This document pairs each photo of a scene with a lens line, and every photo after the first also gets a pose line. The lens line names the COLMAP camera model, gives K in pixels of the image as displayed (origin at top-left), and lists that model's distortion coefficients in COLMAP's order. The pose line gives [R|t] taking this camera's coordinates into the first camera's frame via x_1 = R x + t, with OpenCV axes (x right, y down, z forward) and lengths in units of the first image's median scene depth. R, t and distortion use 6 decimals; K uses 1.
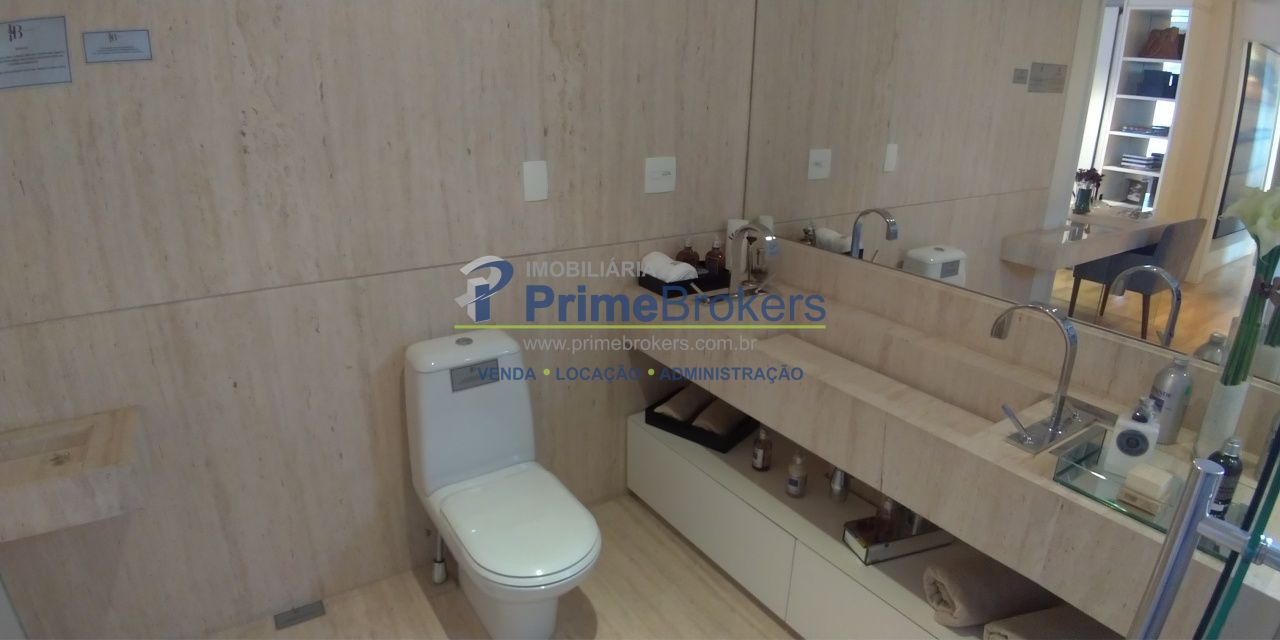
lens RADIAL K [[678.9, 0, 643.2], [0, 678.9, 317.9], [0, 0, 1]] dist [-0.081224, -0.006519]
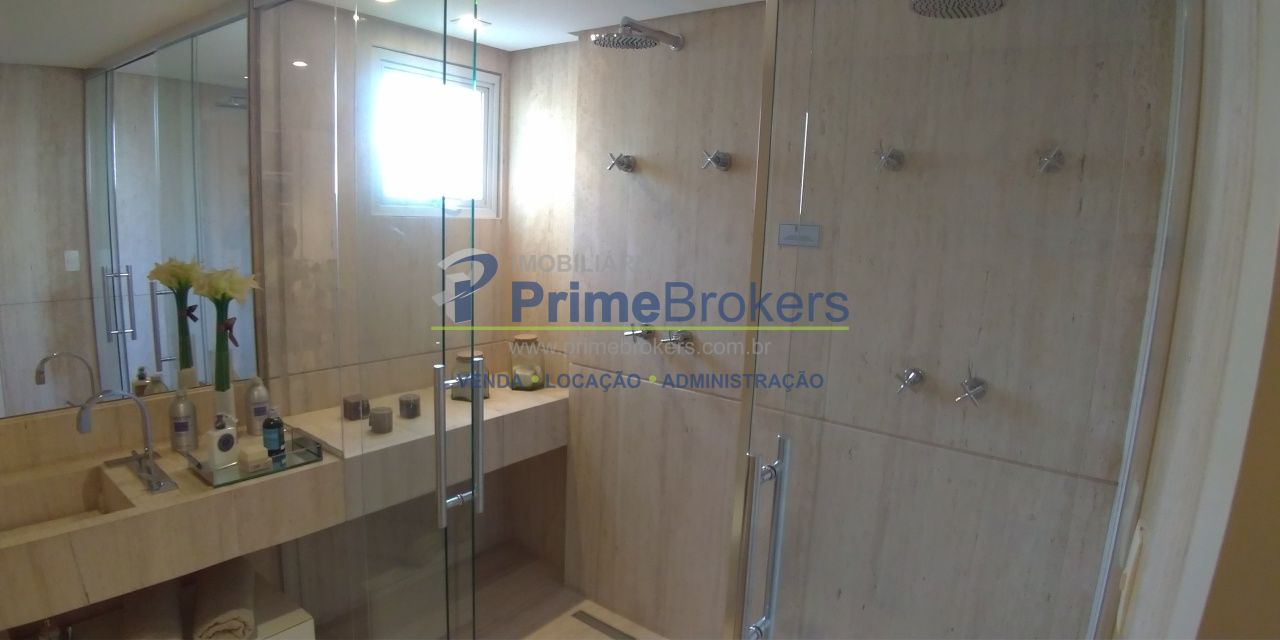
lens RADIAL K [[672.6, 0, 640.0], [0, 672.6, 320.0], [0, 0, 1]] dist [-0.080765, -0.003858]
pose [[-0.325467, -0.178501, 0.928552, -0.700225], [0.271064, 0.923189, 0.272481, -0.170397], [-0.905867, 0.340380, -0.252083, 0.297102]]
